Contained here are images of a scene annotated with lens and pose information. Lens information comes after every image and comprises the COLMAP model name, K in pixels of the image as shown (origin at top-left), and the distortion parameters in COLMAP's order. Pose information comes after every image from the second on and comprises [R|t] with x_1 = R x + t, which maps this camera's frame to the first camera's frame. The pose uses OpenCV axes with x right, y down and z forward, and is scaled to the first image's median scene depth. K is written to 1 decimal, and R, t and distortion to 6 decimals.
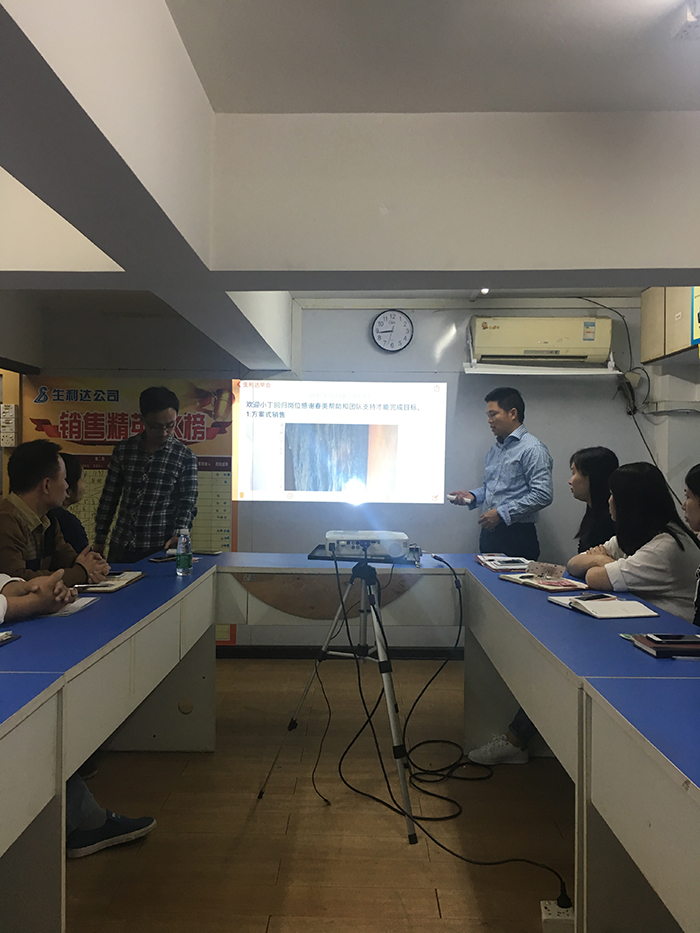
lens RADIAL K [[789.2, 0, 348.8], [0, 789.2, 468.9], [0, 0, 1]] dist [0.083945, -0.110394]
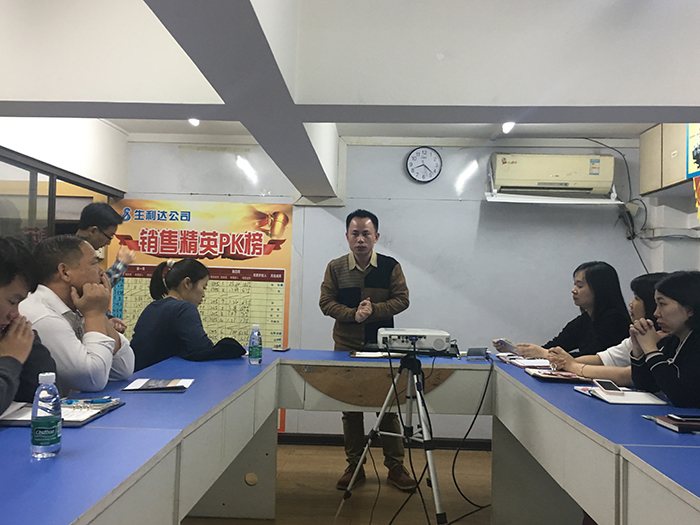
lens RADIAL K [[689.8, 0, 350.0], [0, 689.8, 262.5], [0, 0, 1]] dist [0.067144, -0.024716]
pose [[0.999630, 0.017190, -0.021059, -0.030506], [-0.018066, 0.998948, -0.042142, 0.015390], [0.020312, 0.042507, 0.998890, -0.017270]]
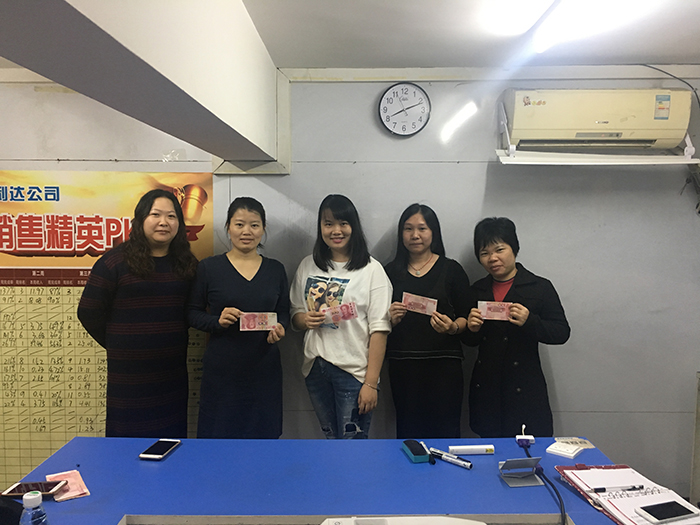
lens RADIAL K [[592.1, 0, 350.4], [0, 592.1, 260.9], [0, 0, 1]] dist [0.083945, -0.110394]
pose [[0.999882, -0.008097, 0.013054, -0.007876], [0.007389, 0.998545, 0.053424, -0.055650], [-0.013467, -0.053321, 0.998487, 0.399222]]
